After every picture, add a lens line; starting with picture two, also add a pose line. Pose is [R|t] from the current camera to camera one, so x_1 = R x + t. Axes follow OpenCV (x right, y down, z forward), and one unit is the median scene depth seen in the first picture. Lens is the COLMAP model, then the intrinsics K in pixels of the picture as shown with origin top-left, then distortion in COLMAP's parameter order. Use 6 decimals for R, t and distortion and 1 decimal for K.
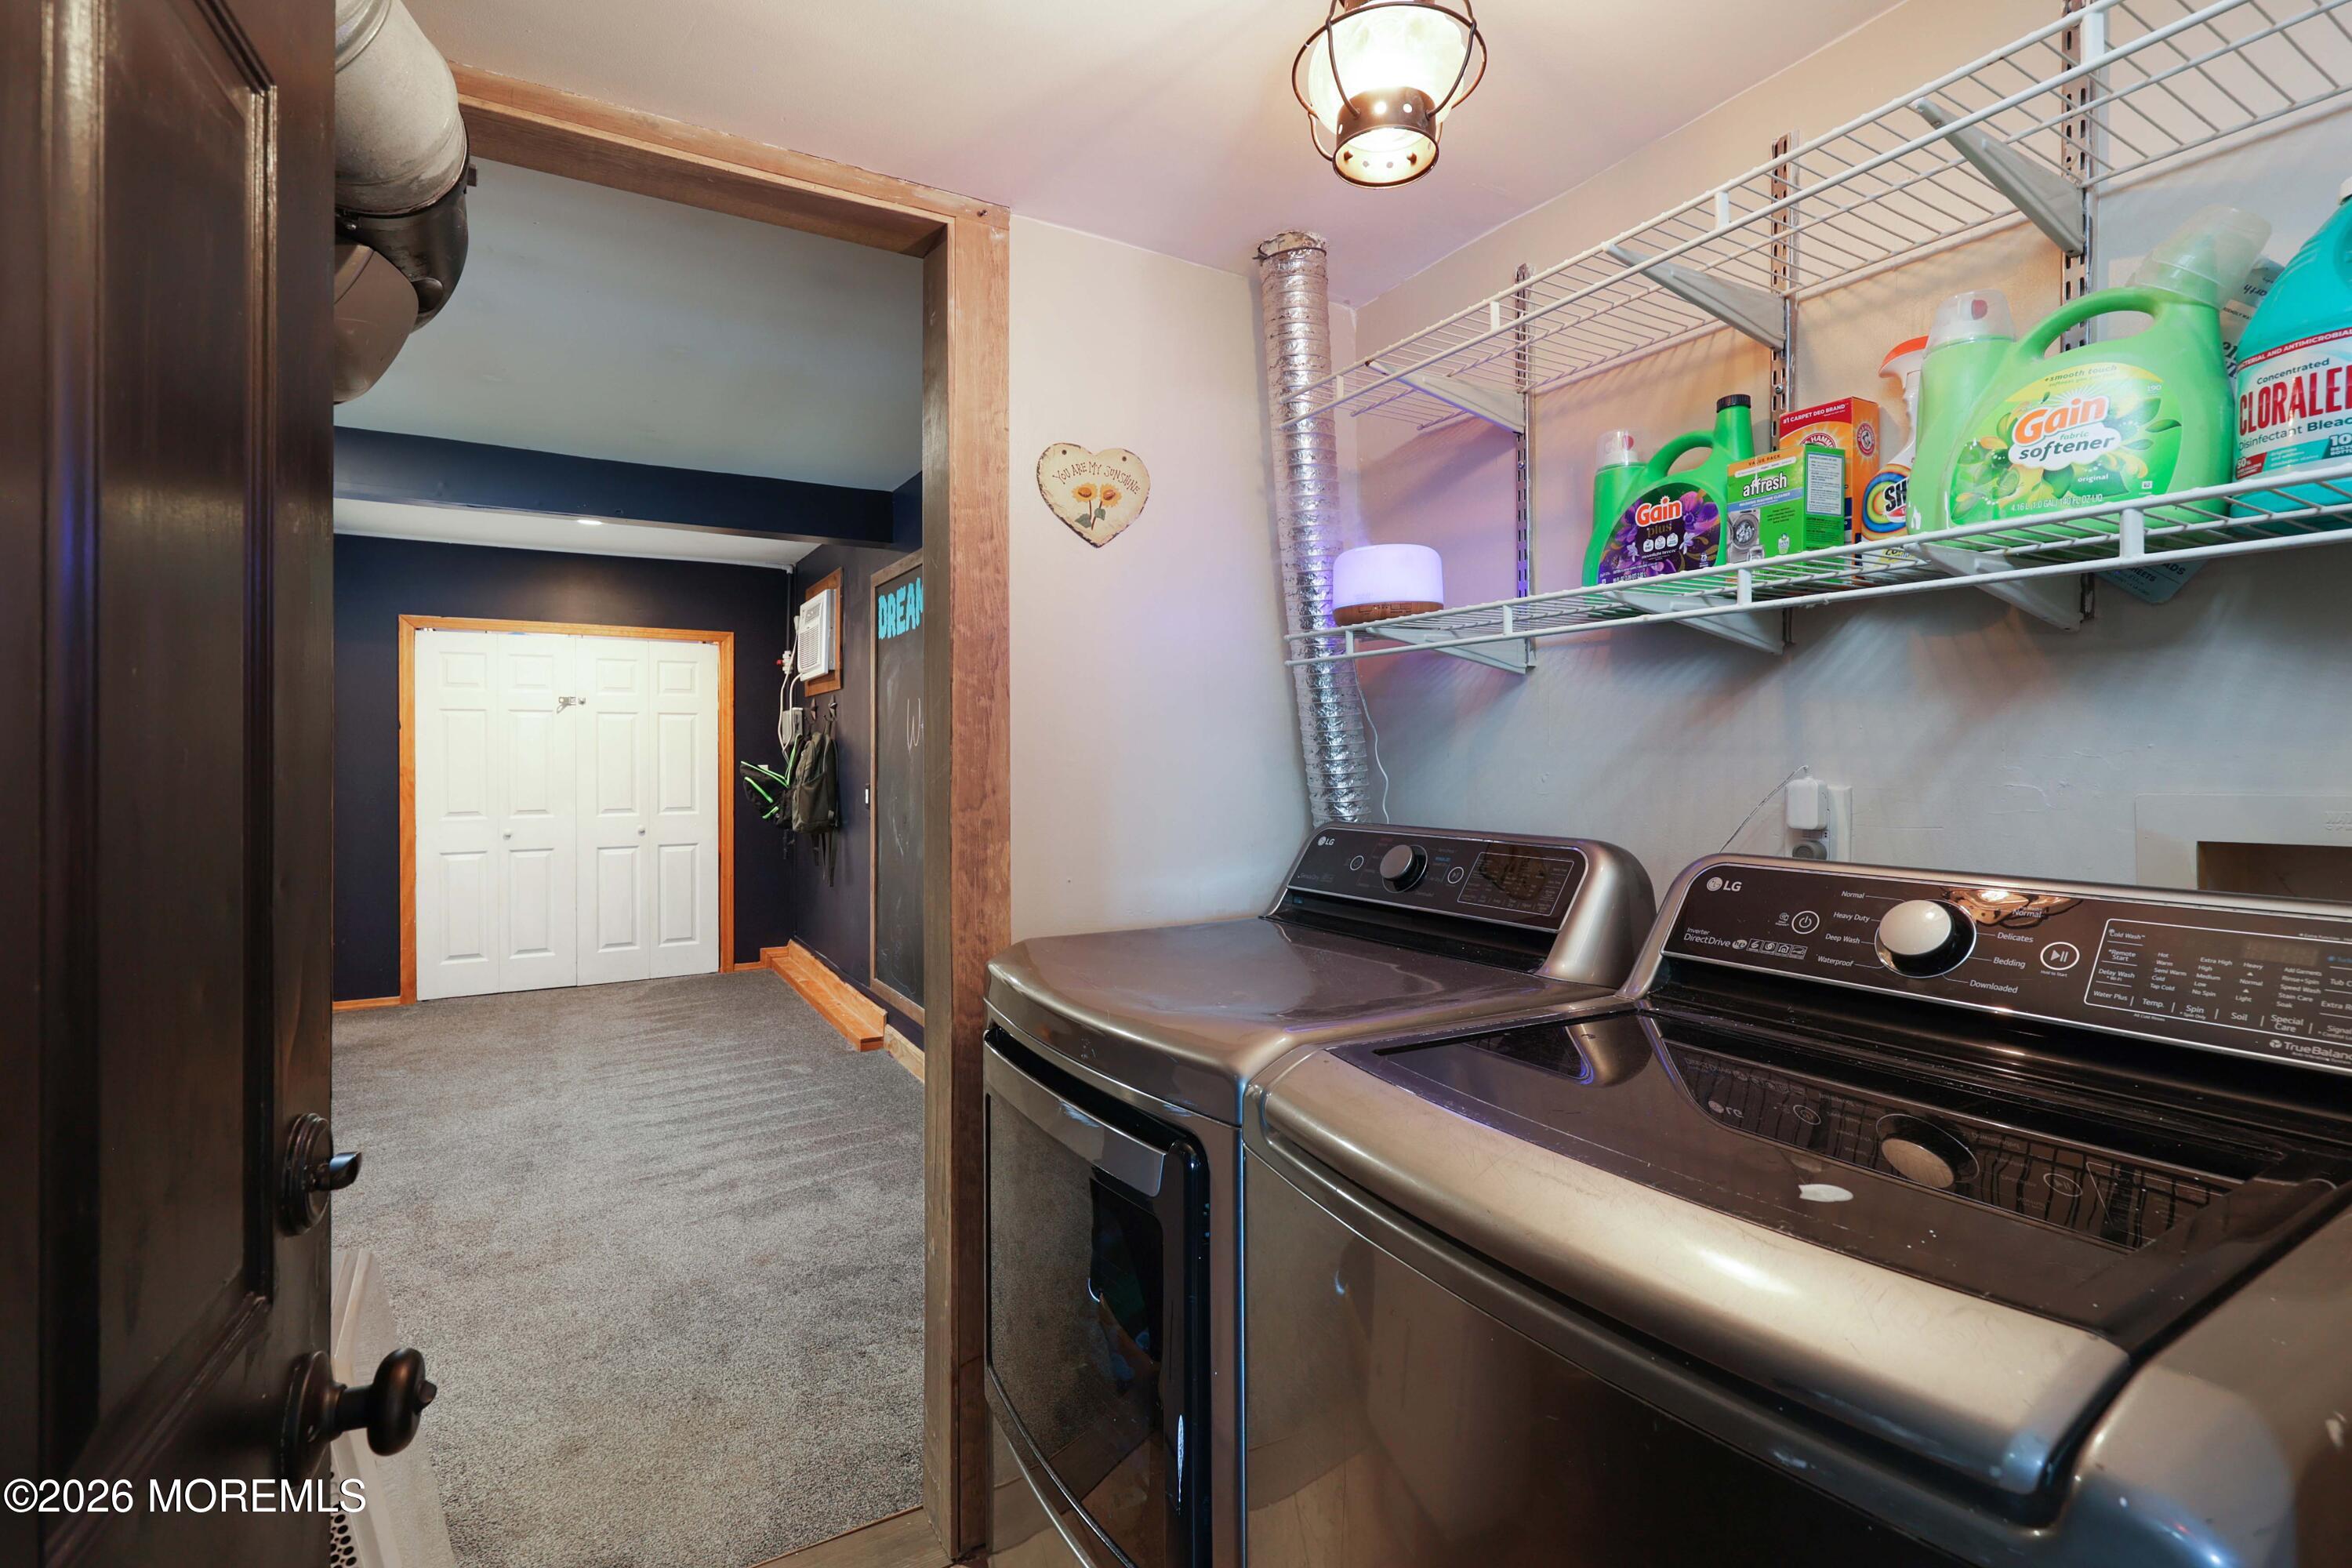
lens RADIAL K [[1026.8, 0, 1192.0], [0, 1026.8, 766.3], [0, 0, 1]] dist [0.001409, 0.000309]
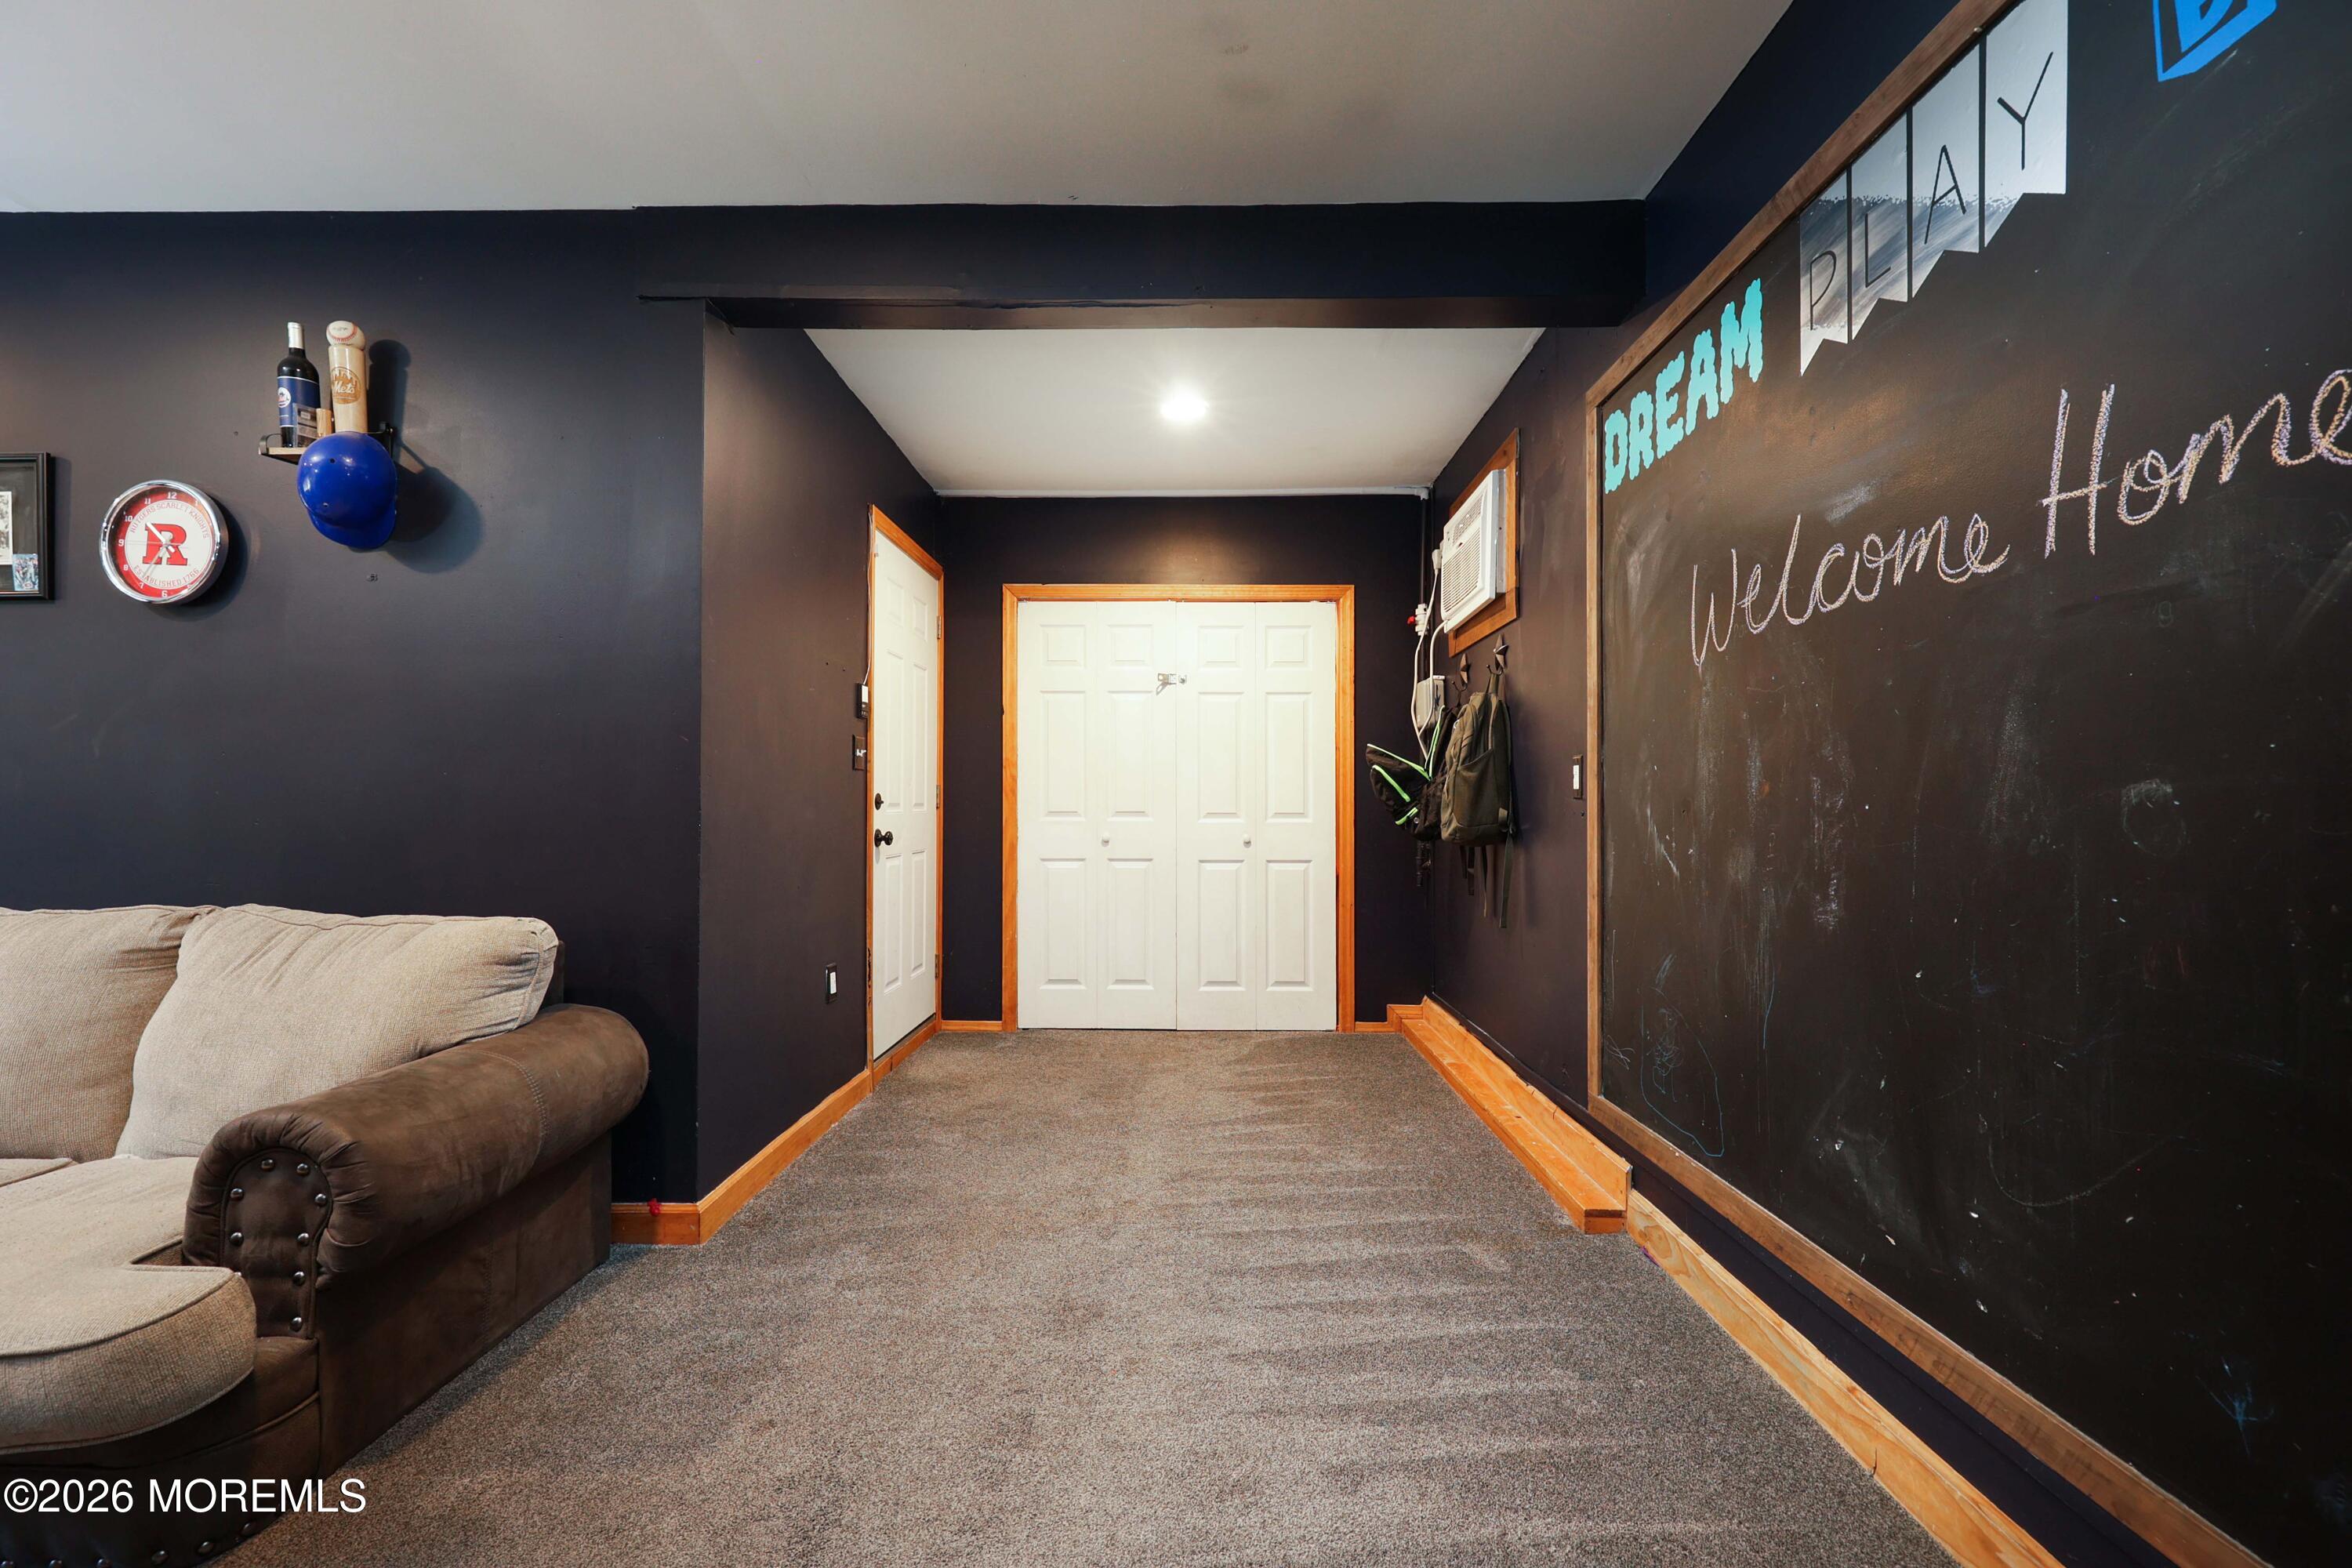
lens RADIAL K [[984.4, 0, 1176.0], [0, 984.4, 784.0], [0, 0, 1]] dist [-0.000792, -0.000055]
pose [[0.836390, -0.013614, -0.547965, -0.184584], [-0.004194, 0.999503, -0.031235, 0.047591], [0.548118, 0.028423, 0.835918, 0.373696]]
